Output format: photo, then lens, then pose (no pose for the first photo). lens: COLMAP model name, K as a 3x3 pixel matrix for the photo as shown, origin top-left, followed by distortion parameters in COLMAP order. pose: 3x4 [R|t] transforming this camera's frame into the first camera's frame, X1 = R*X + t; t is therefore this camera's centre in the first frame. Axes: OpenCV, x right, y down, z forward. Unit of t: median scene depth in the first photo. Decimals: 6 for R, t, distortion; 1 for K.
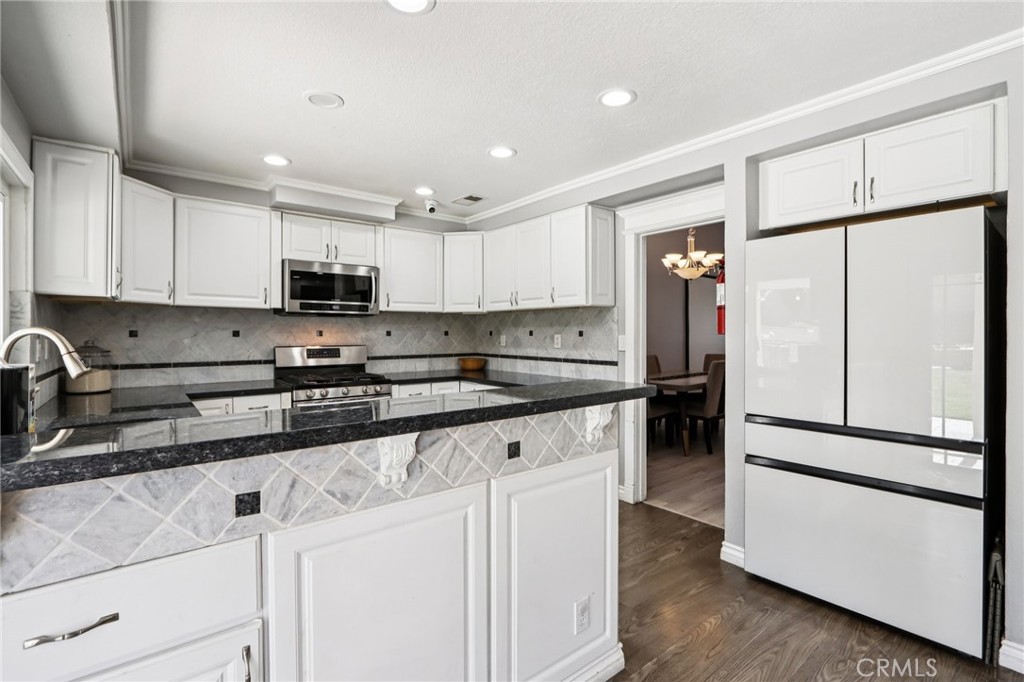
lens RADIAL K [[478.1, 0, 527.0], [0, 478.1, 331.0], [0, 0, 1]] dist [-0.000147, -0.000206]
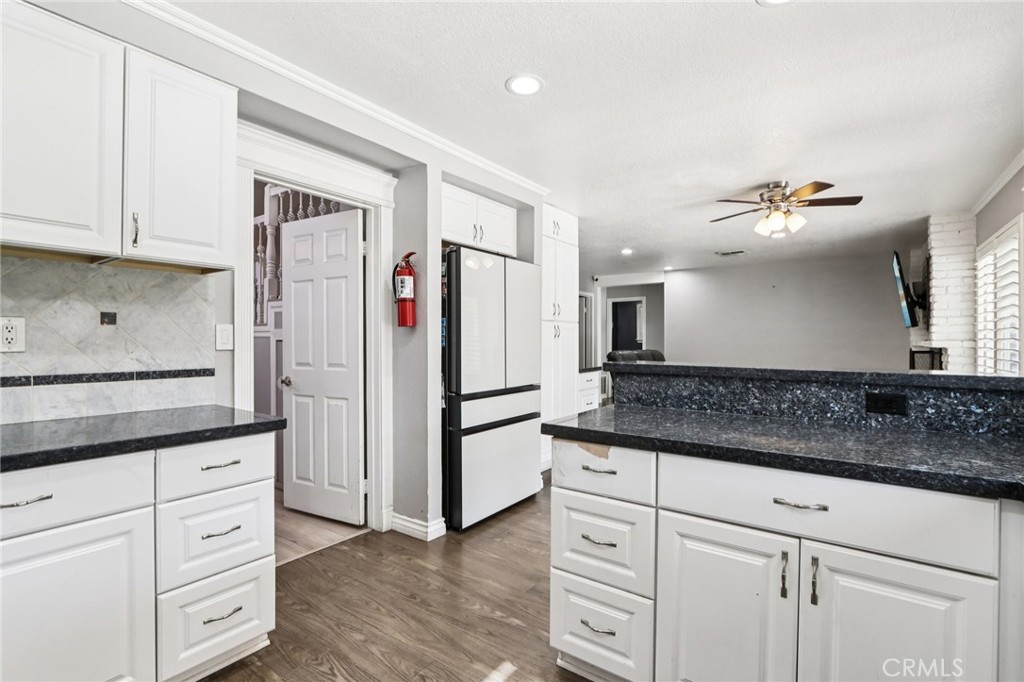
lens RADIAL K [[473.9, 0, 514.9], [0, 473.9, 349.9], [0, 0, 1]] dist [-0.003179, -0.000246]
pose [[-0.241040, -0.016259, 0.970379, -0.464310], [-0.002953, 0.999867, 0.016019, 0.030234], [-0.970511, 0.000996, -0.241056, 0.776167]]
